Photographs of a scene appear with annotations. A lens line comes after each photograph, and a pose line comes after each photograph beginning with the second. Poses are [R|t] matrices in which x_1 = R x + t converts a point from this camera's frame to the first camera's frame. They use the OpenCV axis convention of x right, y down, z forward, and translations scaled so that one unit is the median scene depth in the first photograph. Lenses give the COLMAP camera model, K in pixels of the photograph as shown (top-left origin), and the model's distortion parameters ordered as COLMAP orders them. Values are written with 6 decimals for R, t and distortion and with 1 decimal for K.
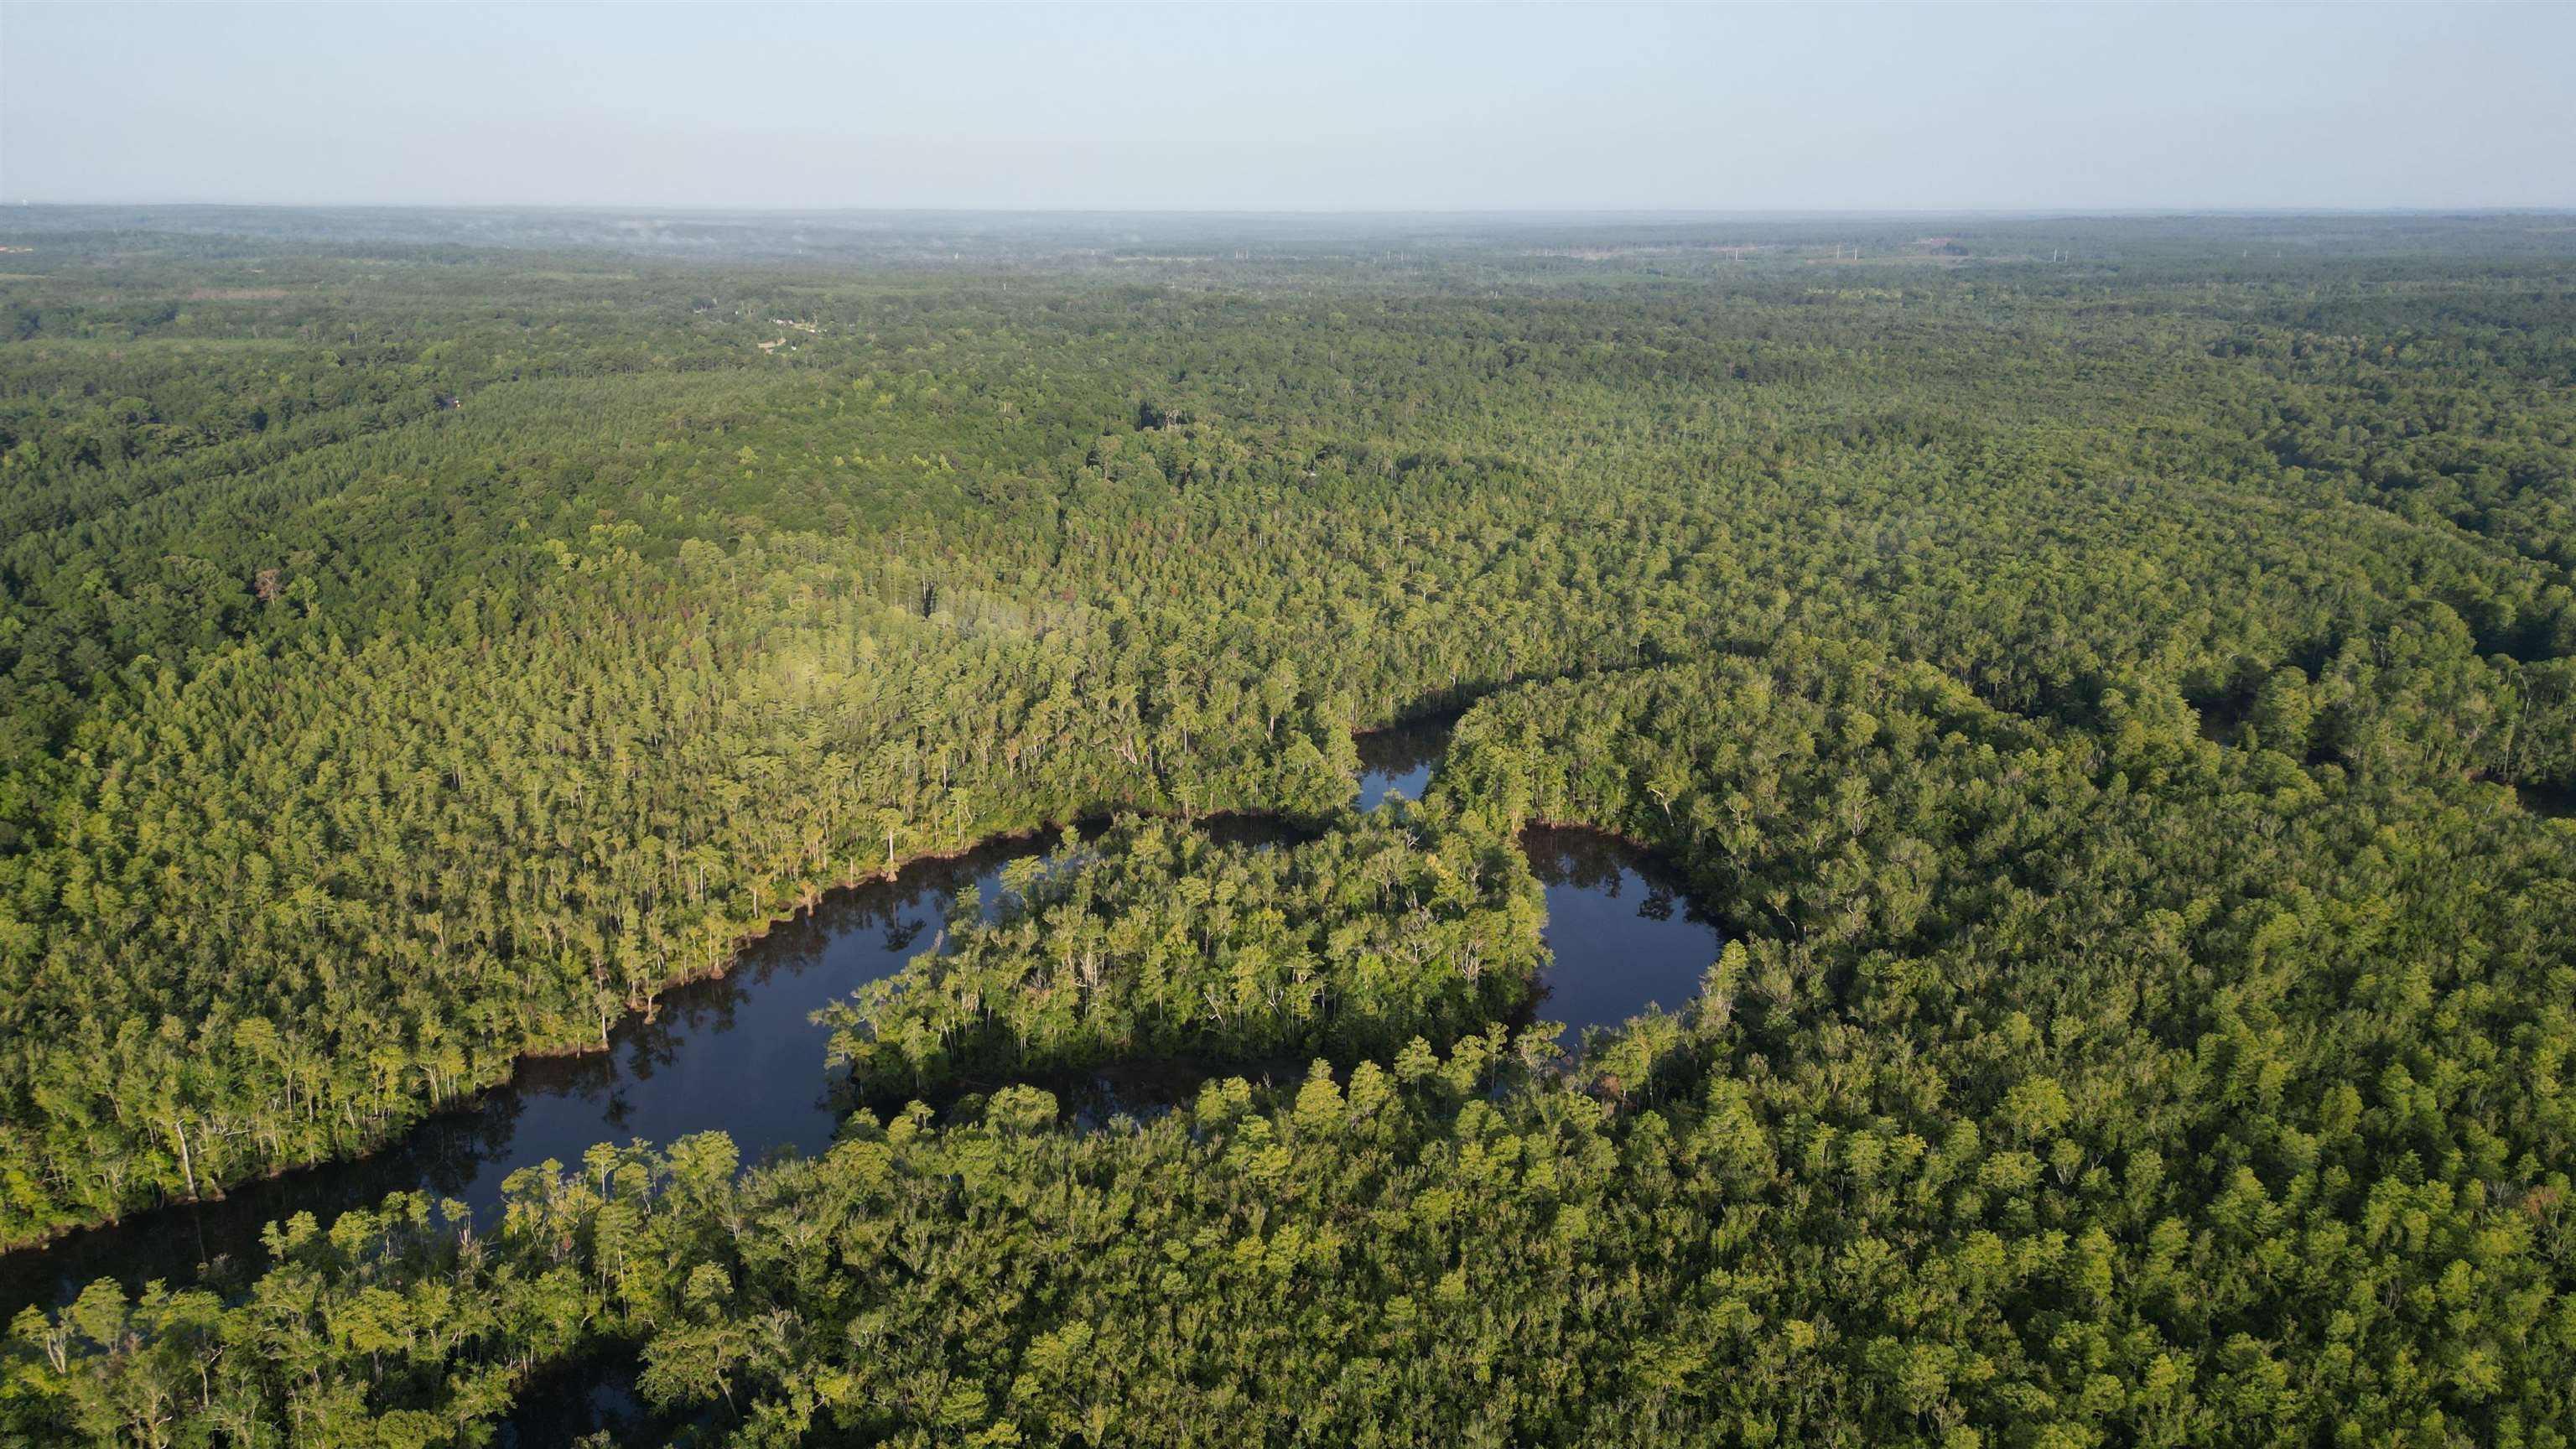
lens RADIAL K [[1791.7, 0, 1276.8], [0, 1791.7, 802.0], [0, 0, 1]] dist [0.078640, -0.080991]
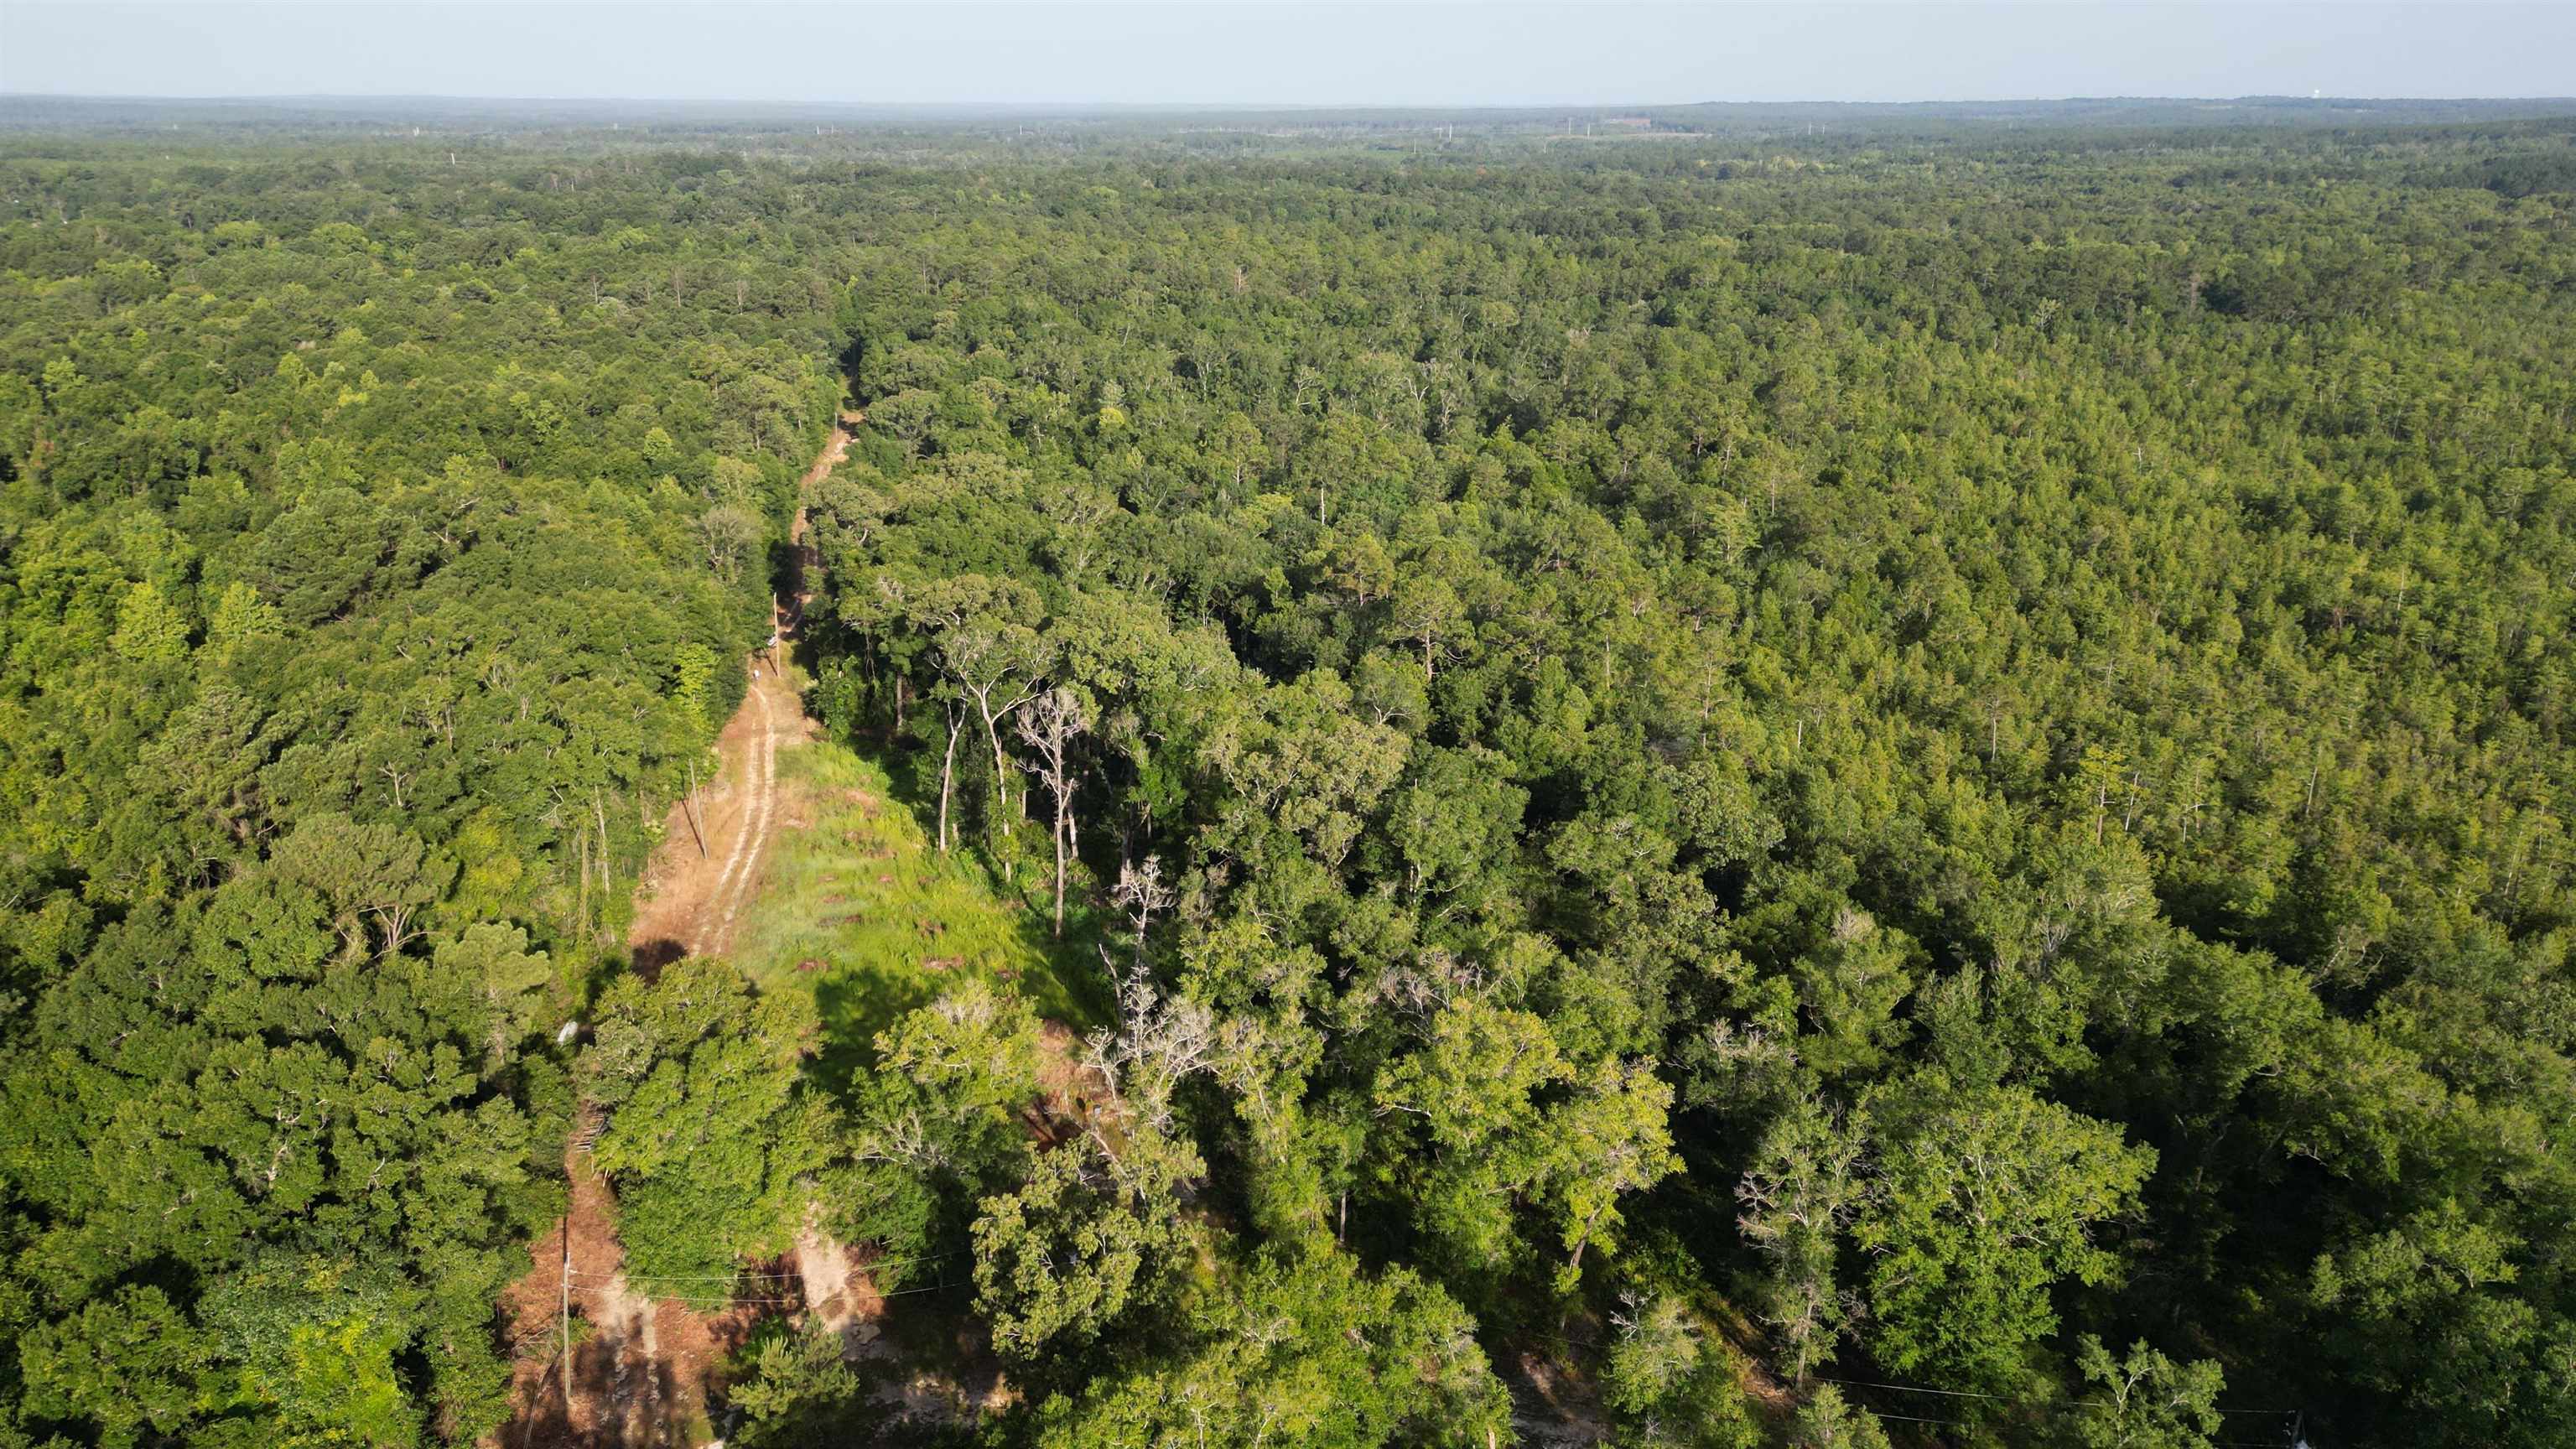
lens RADIAL K [[1815.7, 0, 1279.9], [0, 1815.7, 730.9], [0, 0, 1]] dist [0.089745, -0.086271]
pose [[0.973975, -0.073822, 0.214299, -0.193638], [0.071282, 0.997264, 0.019568, -0.588927], [-0.215157, -0.003783, 0.976572, 2.284360]]
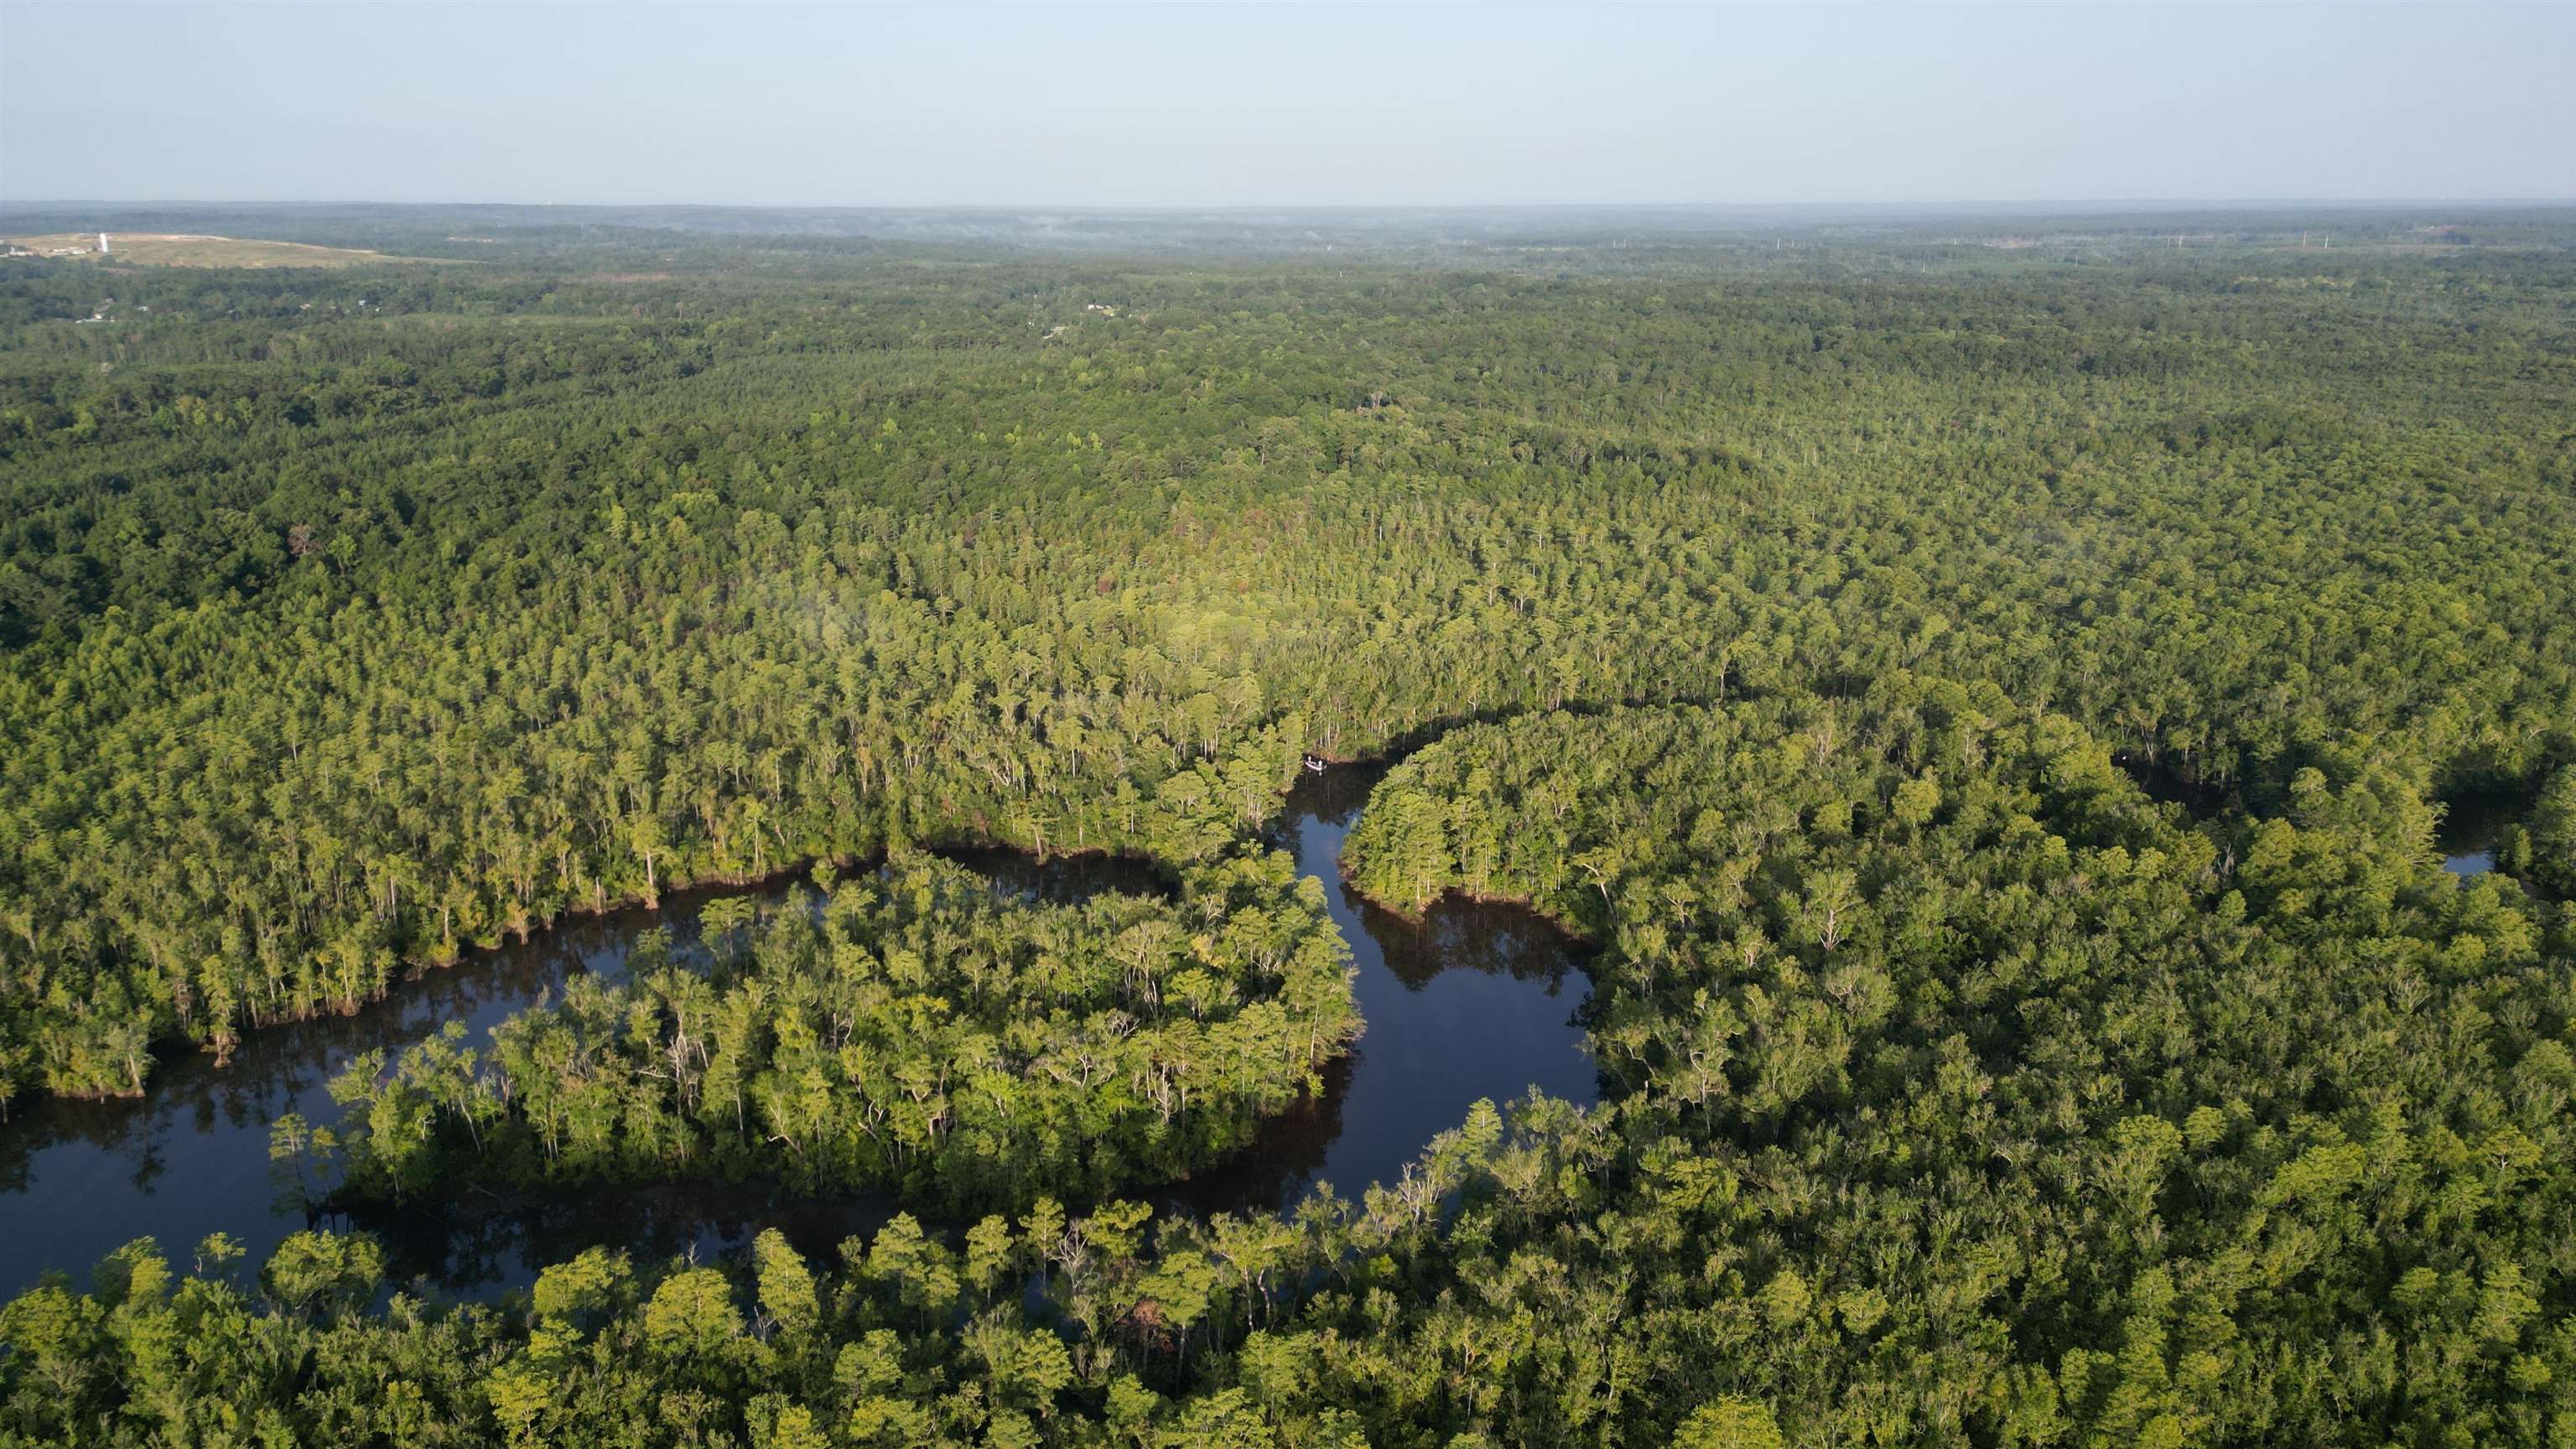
lens RADIAL K [[1815.7, 0, 1279.9], [0, 1815.7, 730.9], [0, 0, 1]] dist [0.089745, -0.086271]
pose [[0.975738, 0.058056, -0.211103, 0.273646], [-0.066030, 0.997338, -0.030919, -0.034830], [0.208746, 0.044108, 0.976975, 0.234247]]
